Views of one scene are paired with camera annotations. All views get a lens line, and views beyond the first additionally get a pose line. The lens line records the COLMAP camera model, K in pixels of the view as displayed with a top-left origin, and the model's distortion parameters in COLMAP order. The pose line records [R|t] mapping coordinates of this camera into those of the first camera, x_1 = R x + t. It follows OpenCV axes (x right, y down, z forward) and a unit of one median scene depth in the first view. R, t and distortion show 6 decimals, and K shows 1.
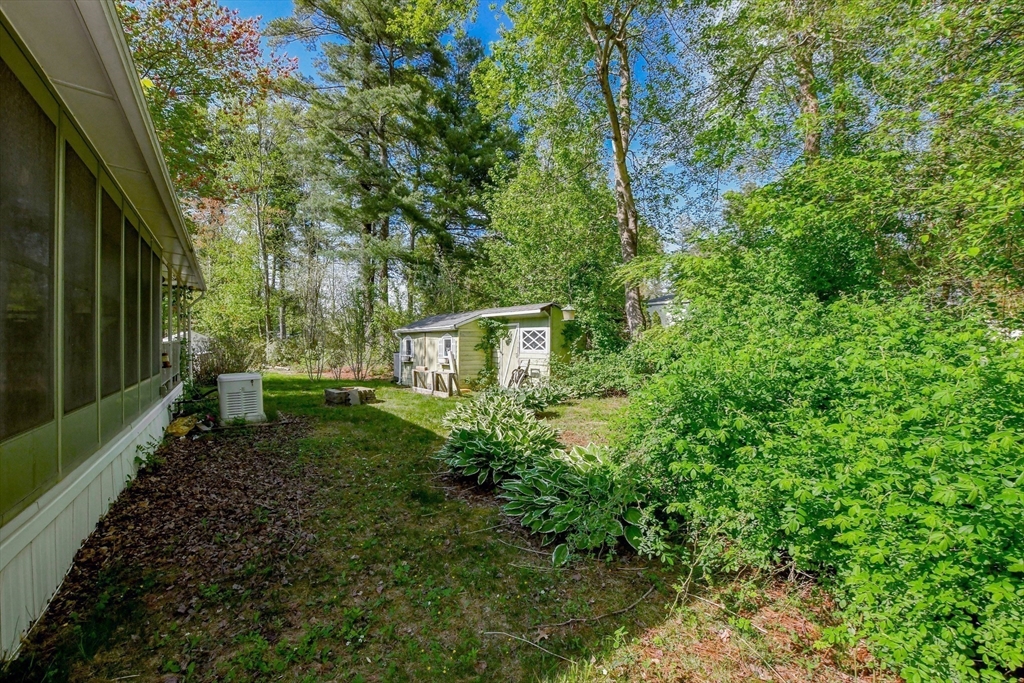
lens RADIAL K [[452.4, 0, 511.3], [0, 452.4, 345.7], [0, 0, 1]] dist [-0.030879, 0.004785]
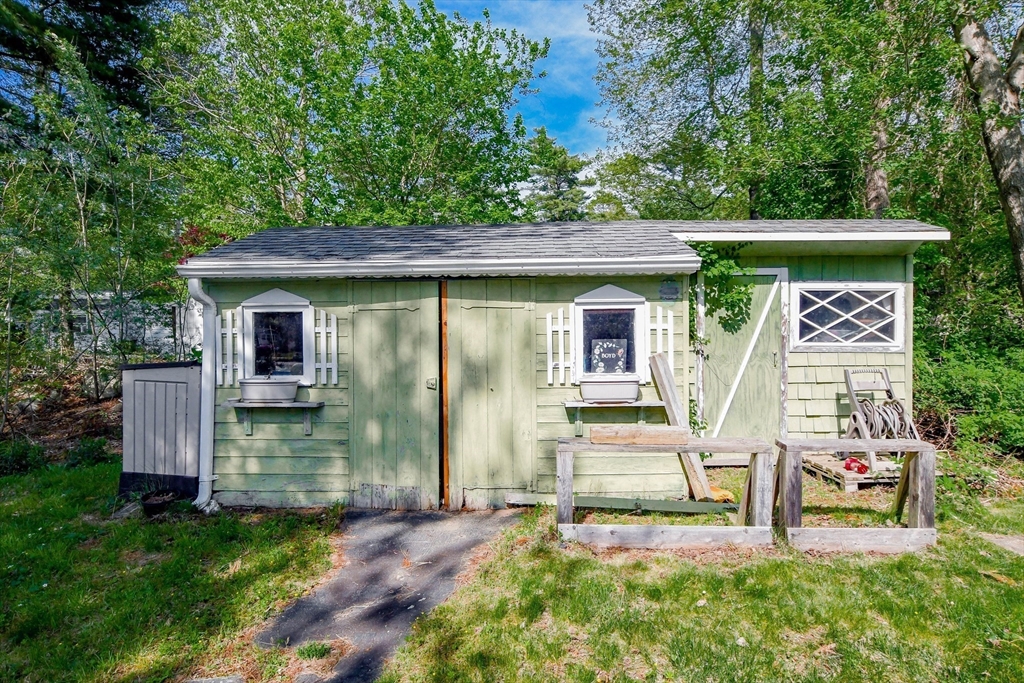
lens RADIAL K [[550.1, 0, 508.0], [0, 550.1, 338.0], [0, 0, 1]] dist [0.000608, -0.000111]
pose [[0.626242, -0.013941, 0.779504, -0.457002], [0.004590, 0.999889, 0.014195, -0.002040], [-0.779615, -0.005312, 0.626236, 0.891357]]
